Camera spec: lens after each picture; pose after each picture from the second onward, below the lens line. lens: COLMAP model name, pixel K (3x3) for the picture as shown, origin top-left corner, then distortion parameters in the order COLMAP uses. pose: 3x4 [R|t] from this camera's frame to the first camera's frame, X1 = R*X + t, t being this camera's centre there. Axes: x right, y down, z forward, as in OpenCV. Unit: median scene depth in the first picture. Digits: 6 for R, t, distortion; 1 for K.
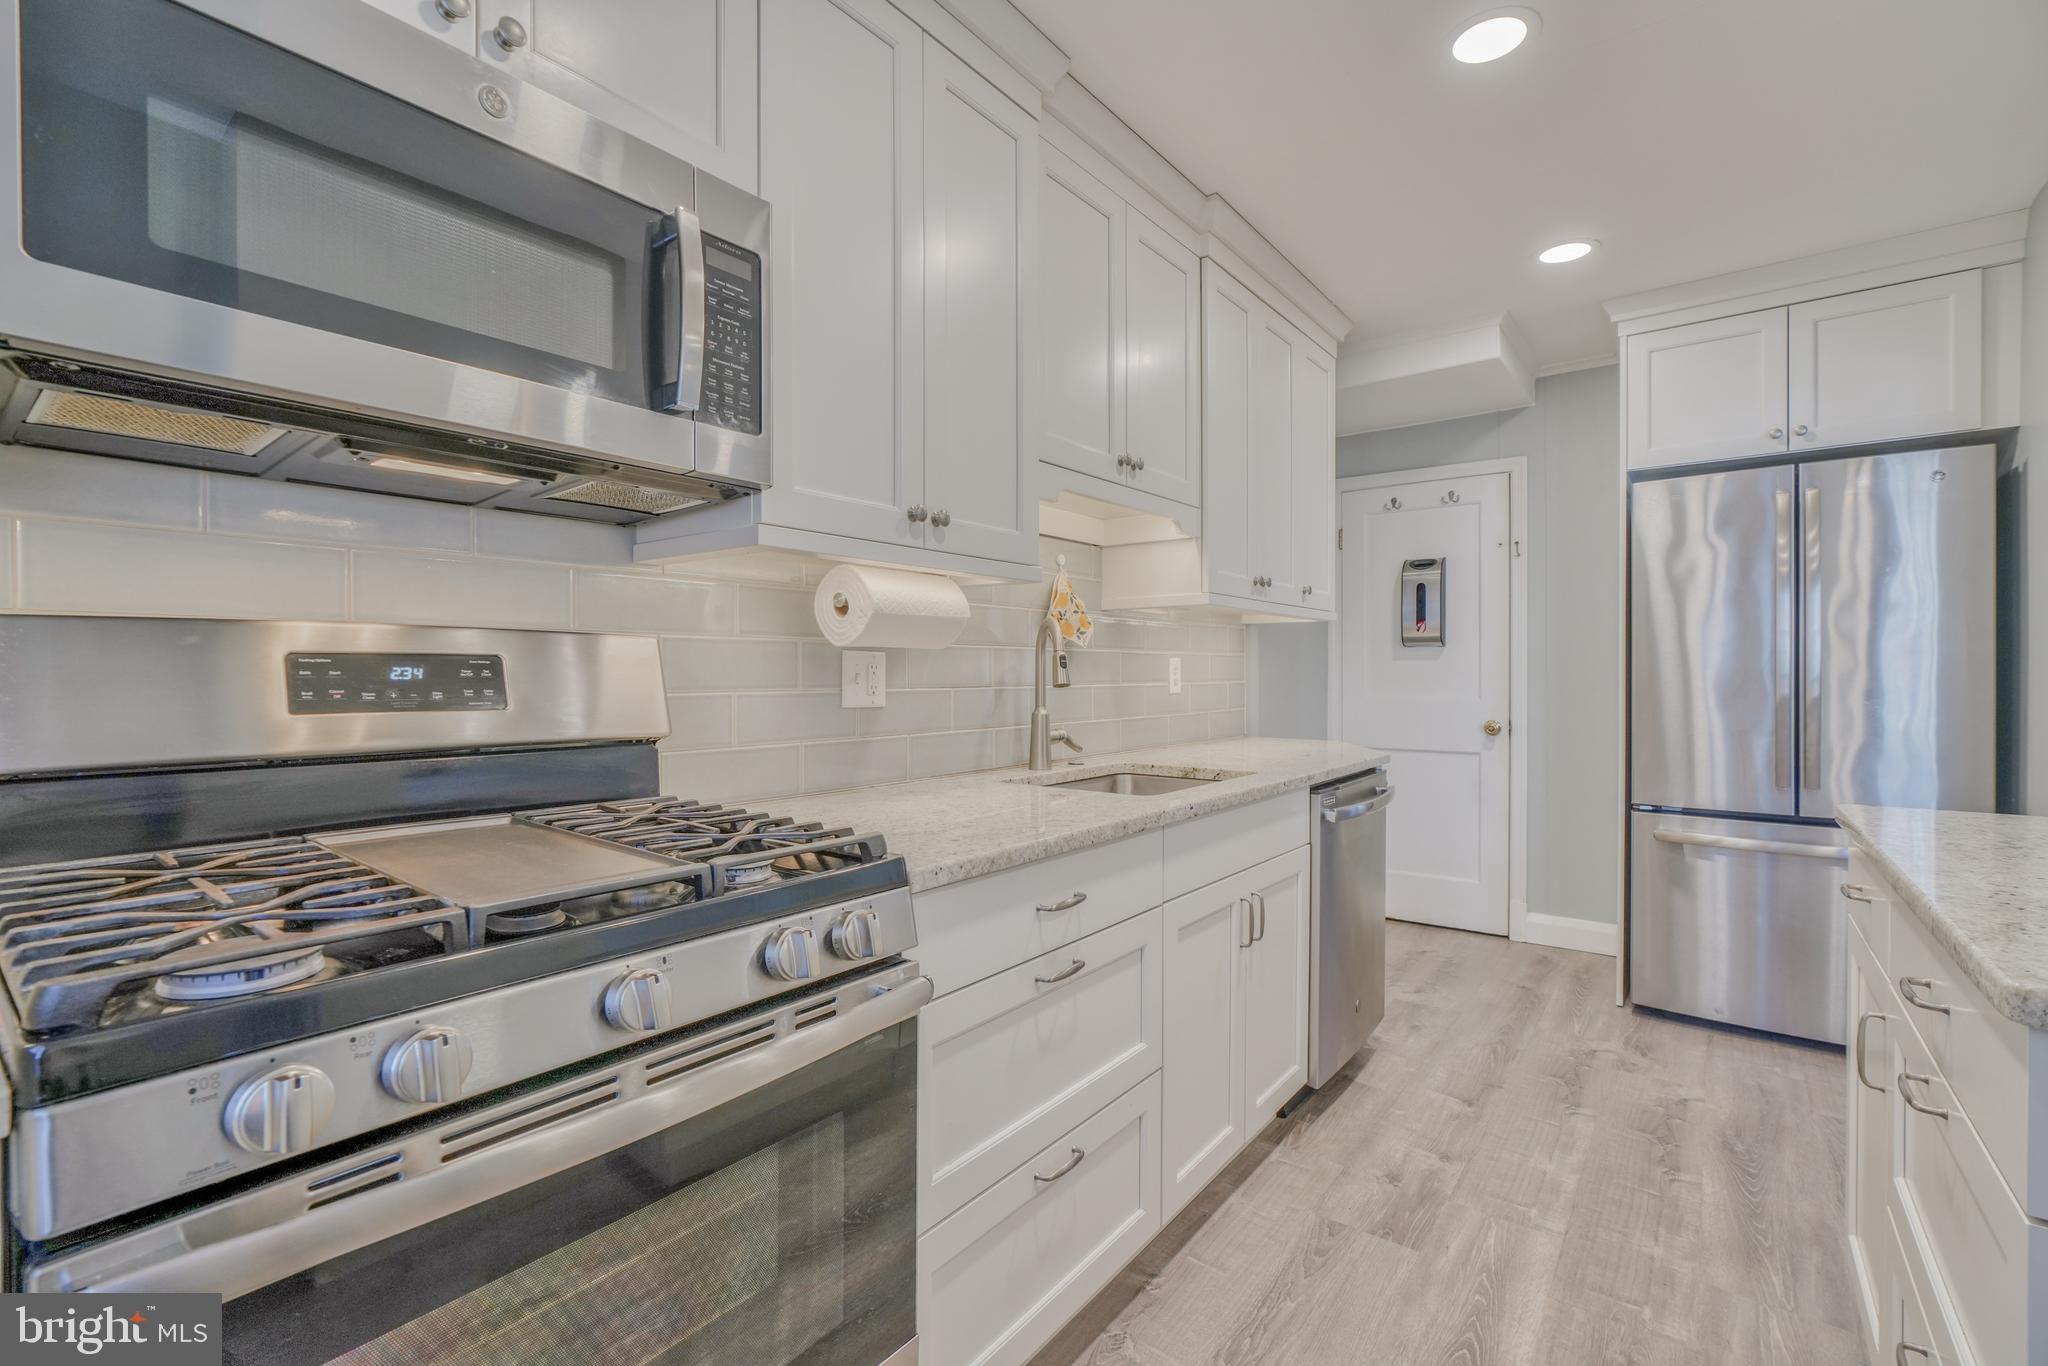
lens RADIAL K [[905.0, 0, 1017.3], [0, 905.0, 679.9], [0, 0, 1]] dist [-0.002692, 0.000457]
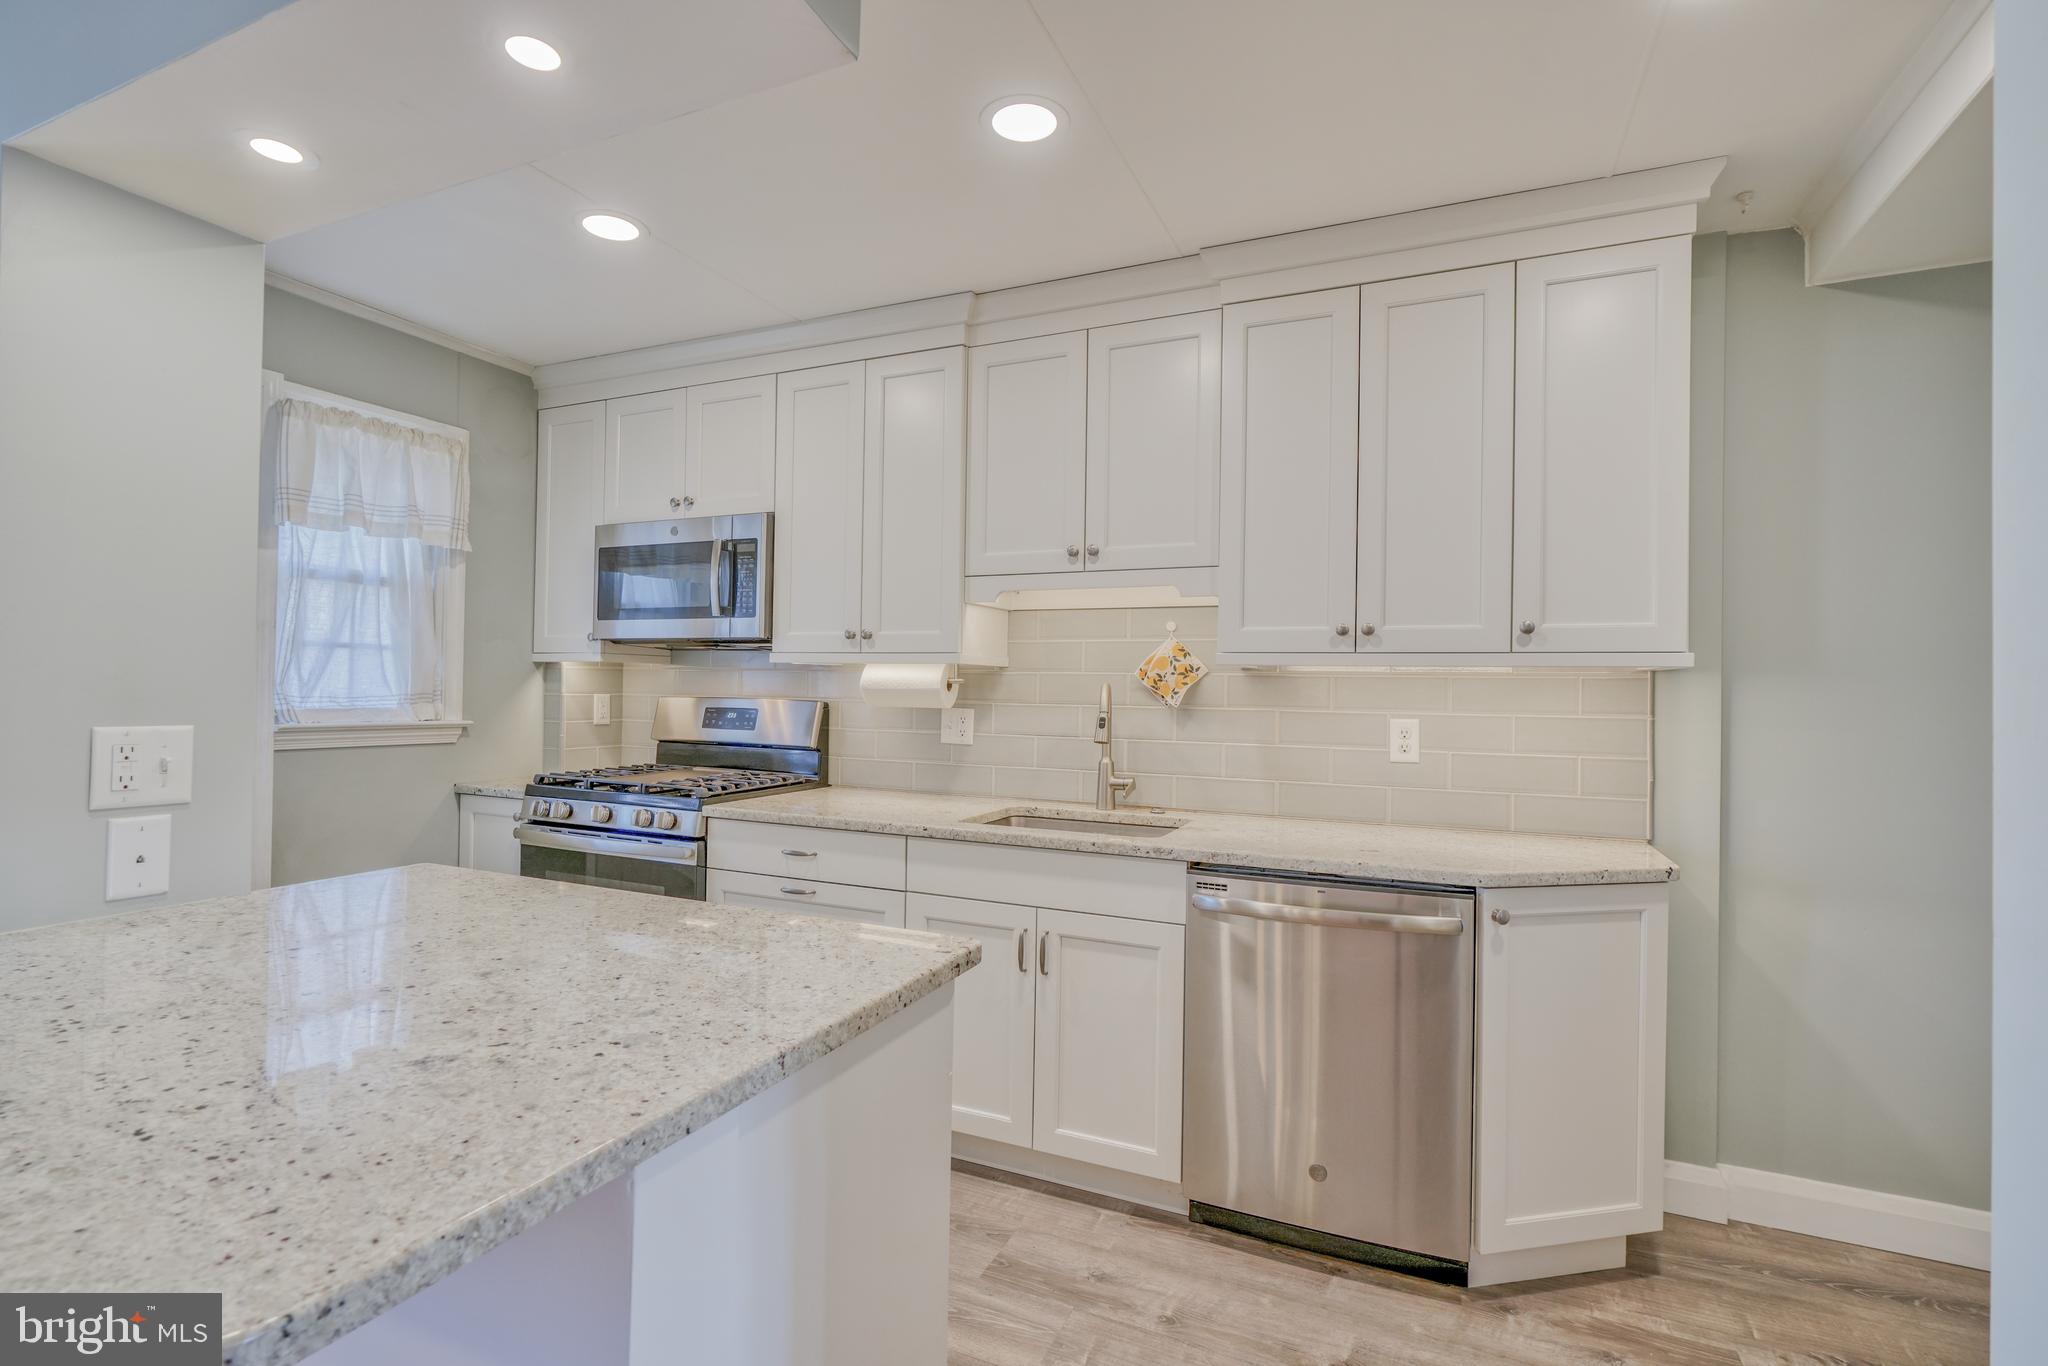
lens RADIAL K [[942.2, 0, 996.6], [0, 942.2, 680.3], [0, 0, 1]] dist [-0.001395, -0.000122]
pose [[0.226039, -0.004614, -0.974107, 1.280777], [-0.025202, 0.999626, -0.010583, -0.057296], [0.973792, 0.026941, 0.225838, 0.618204]]
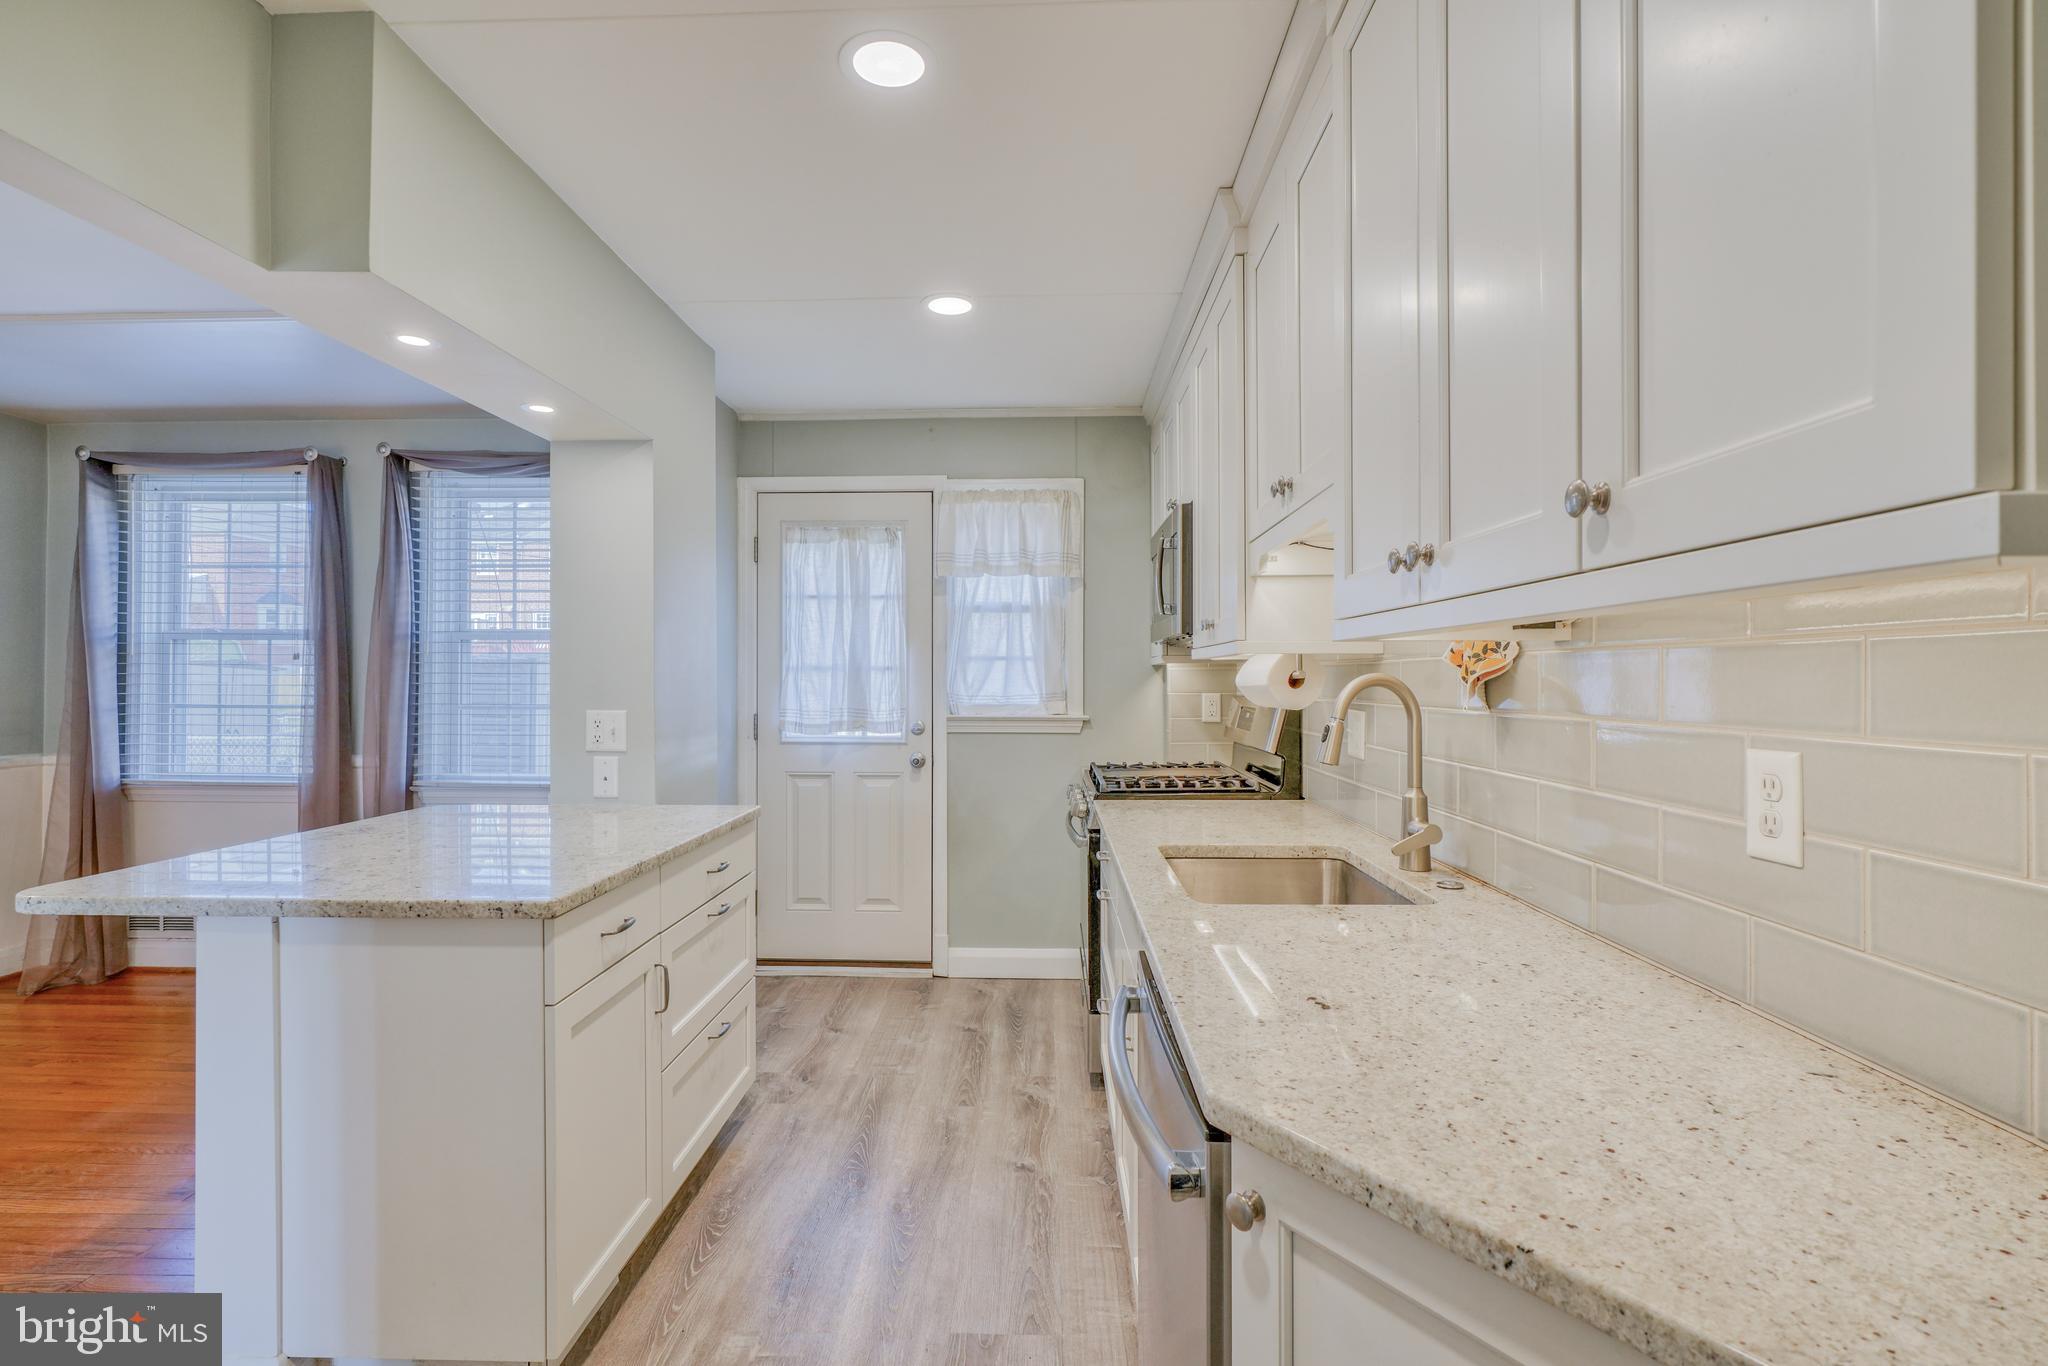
lens RADIAL K [[951.7, 0, 1024.0], [0, 951.7, 683.0], [0, 0, 1]] dist [-0.001379, -0.000057]
pose [[-0.808852, 0.004186, -0.587998, 0.816924], [-0.003426, 0.999924, 0.011832, -0.071886], [0.588003, 0.011585, -0.808776, 1.551071]]
